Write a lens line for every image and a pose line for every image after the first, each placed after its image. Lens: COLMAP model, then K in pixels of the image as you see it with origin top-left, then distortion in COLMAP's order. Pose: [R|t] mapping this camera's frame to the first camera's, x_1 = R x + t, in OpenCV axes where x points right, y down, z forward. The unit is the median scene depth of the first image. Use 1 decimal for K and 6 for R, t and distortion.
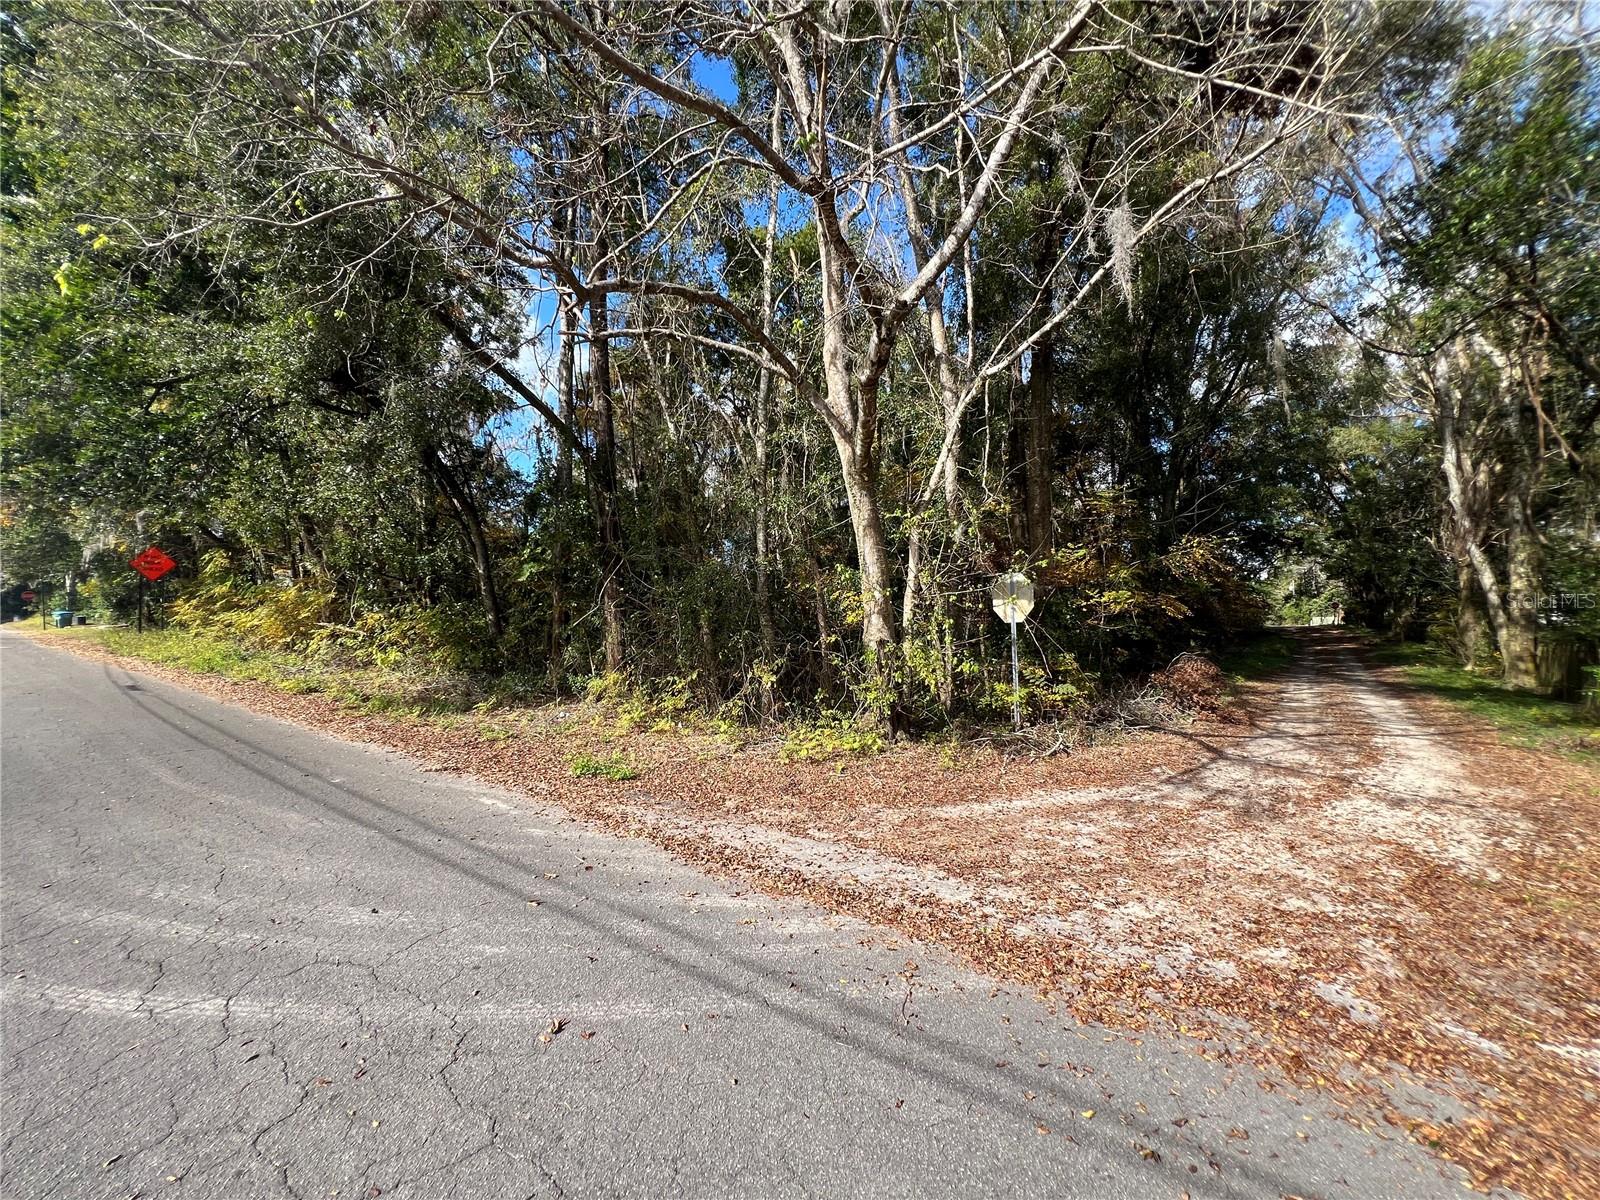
lens RADIAL K [[629.6, 0, 797.7], [0, 629.6, 602.6], [0, 0, 1]] dist [-0.010959, 0.001148]
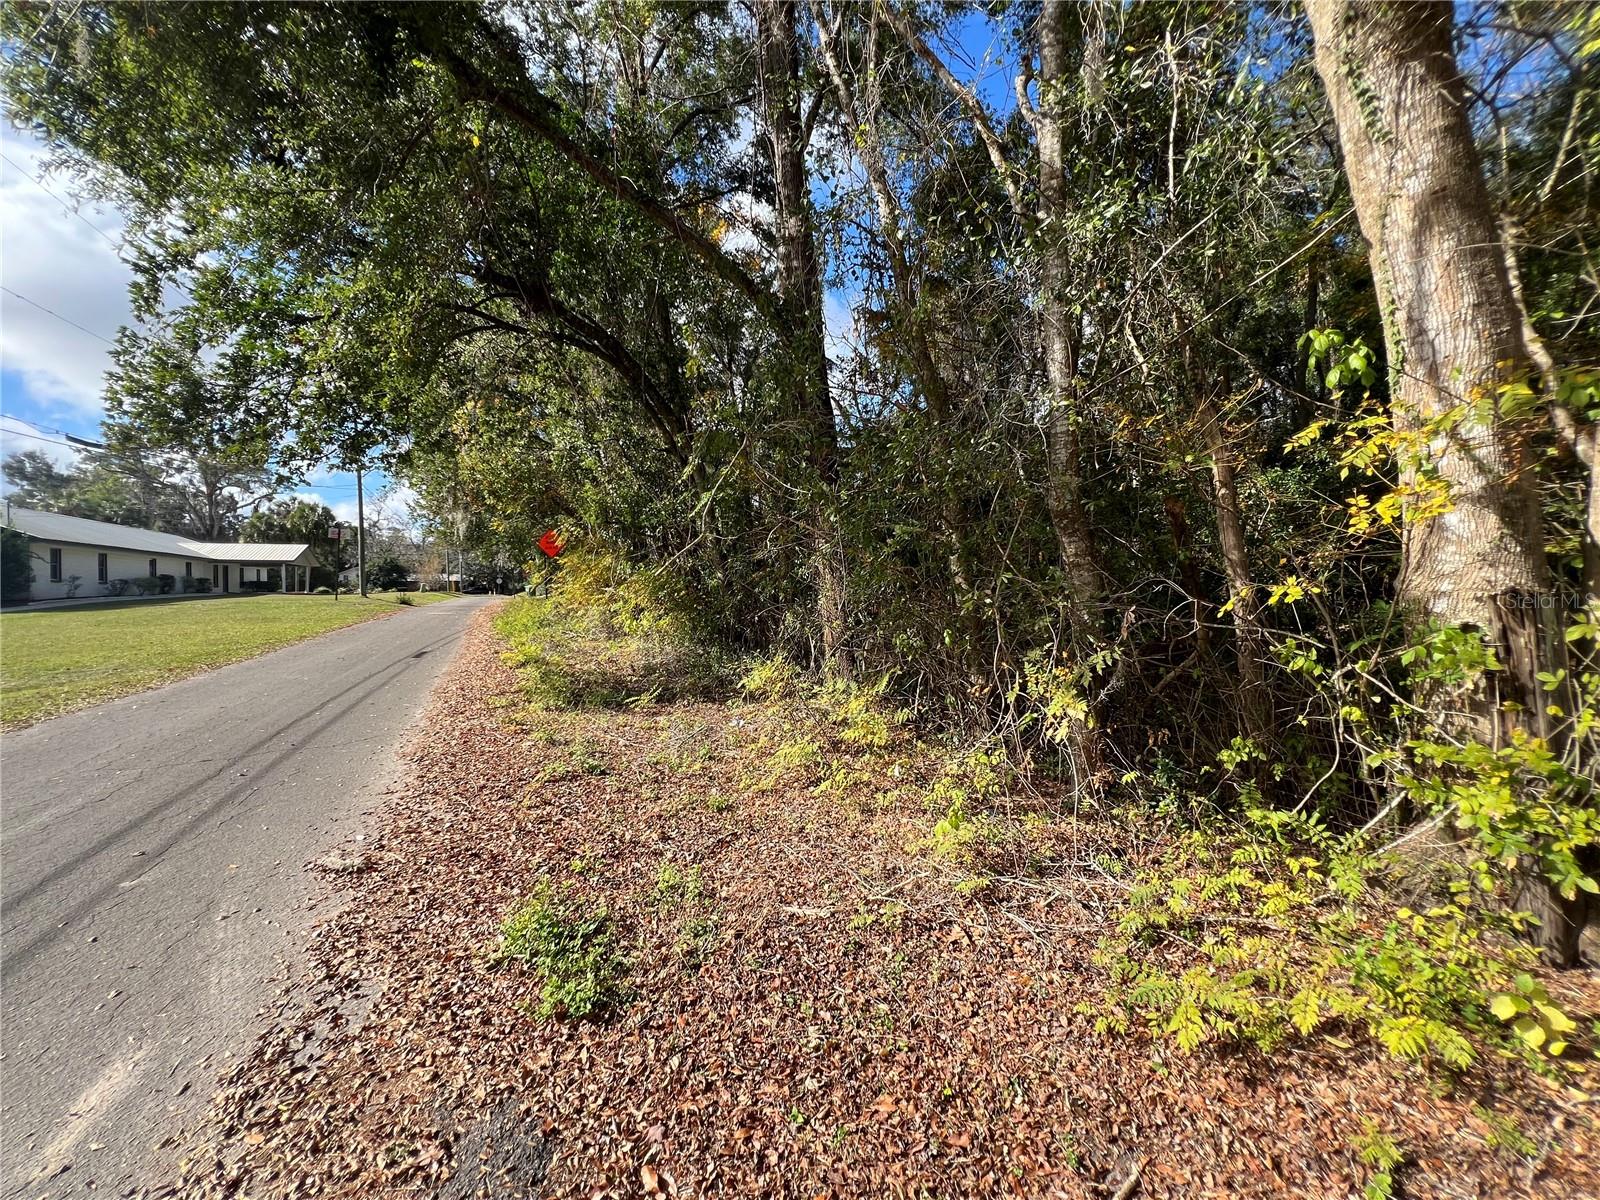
lens RADIAL K [[629.6, 0, 798.8], [0, 629.6, 591.9], [0, 0, 1]] dist [-0.010959, 0.001148]
pose [[0.857399, -0.018383, -0.514323, 0.006852], [0.040733, 0.998651, 0.032210, 0.036973], [0.513037, -0.048567, 0.856991, 0.589793]]
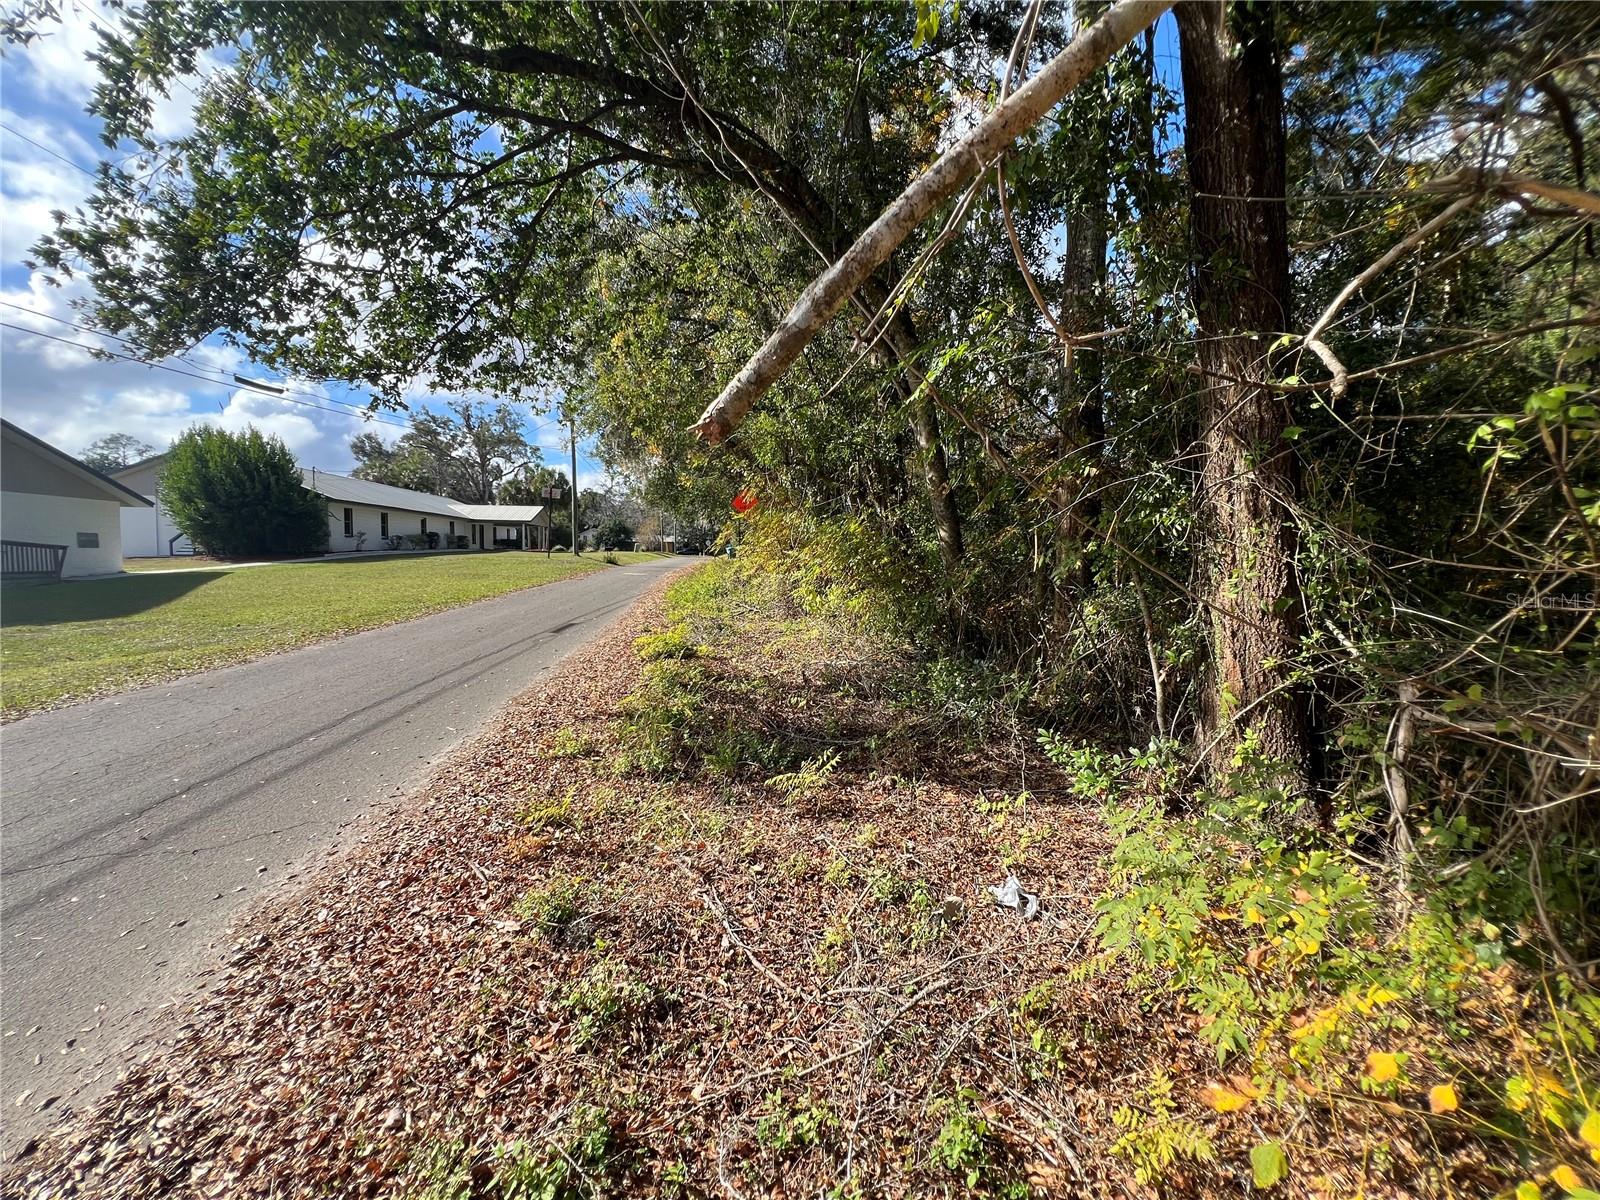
lens RADIAL K [[629.6, 0, 798.5], [0, 629.6, 594.7], [0, 0, 1]] dist [-0.010959, 0.001148]
pose [[0.657385, 0.043789, -0.752282, -0.288858], [0.026205, 0.996378, 0.080898, 0.045569], [0.753099, -0.072895, 0.653856, 0.917580]]
